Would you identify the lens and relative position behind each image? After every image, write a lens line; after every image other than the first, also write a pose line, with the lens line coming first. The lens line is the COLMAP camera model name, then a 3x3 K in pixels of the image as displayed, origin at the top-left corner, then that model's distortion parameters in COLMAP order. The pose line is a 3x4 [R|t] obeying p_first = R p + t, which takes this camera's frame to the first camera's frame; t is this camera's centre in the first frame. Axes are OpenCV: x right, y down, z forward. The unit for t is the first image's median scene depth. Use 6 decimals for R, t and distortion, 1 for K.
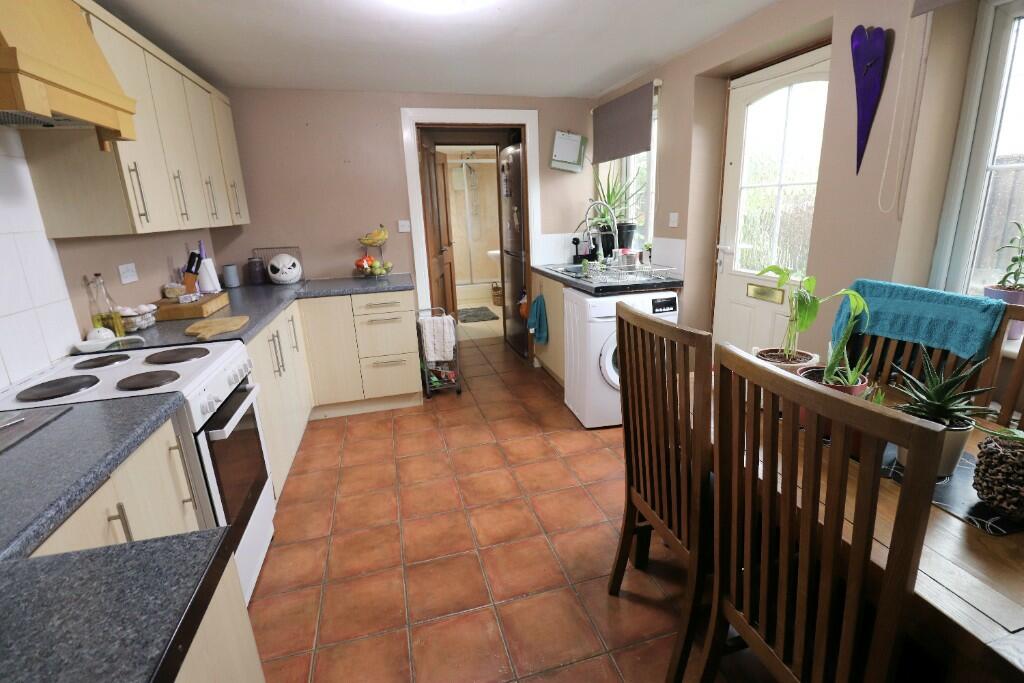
lens RADIAL K [[482.9, 0, 514.3], [0, 482.9, 337.7], [0, 0, 1]] dist [0.000176, -0.000092]
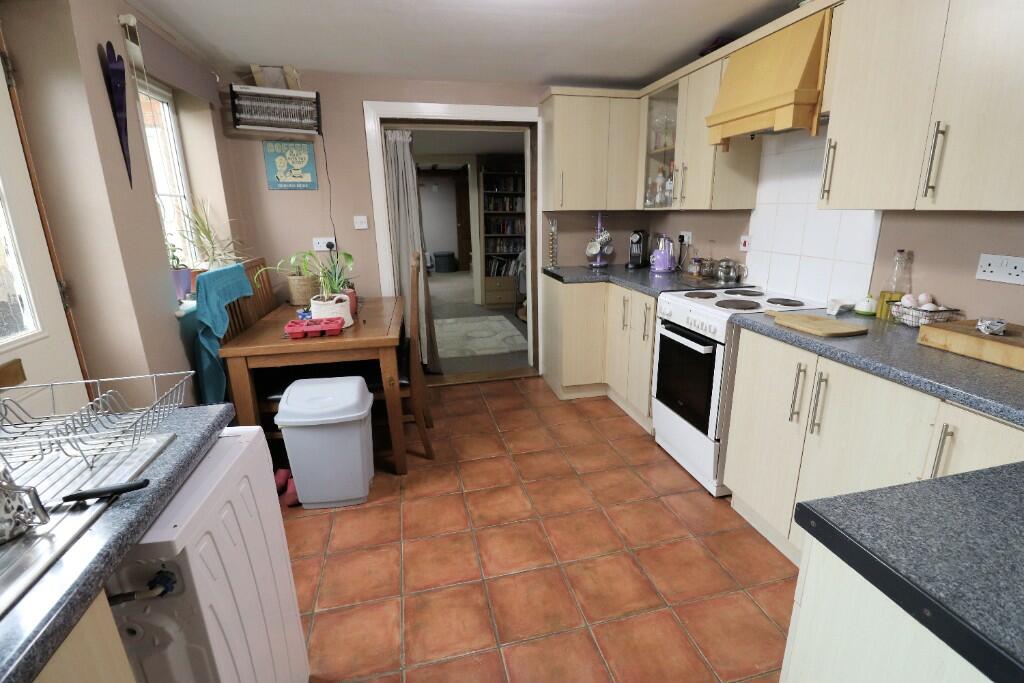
lens RADIAL K [[482.9, 0, 516.5], [0, 482.9, 340.5], [0, 0, 1]] dist [0.000176, -0.000092]
pose [[-0.998205, 0.036087, 0.047802, -0.116273], [0.055264, 0.862641, 0.502788, -0.423006], [-0.023092, 0.504527, -0.863087, 1.631827]]
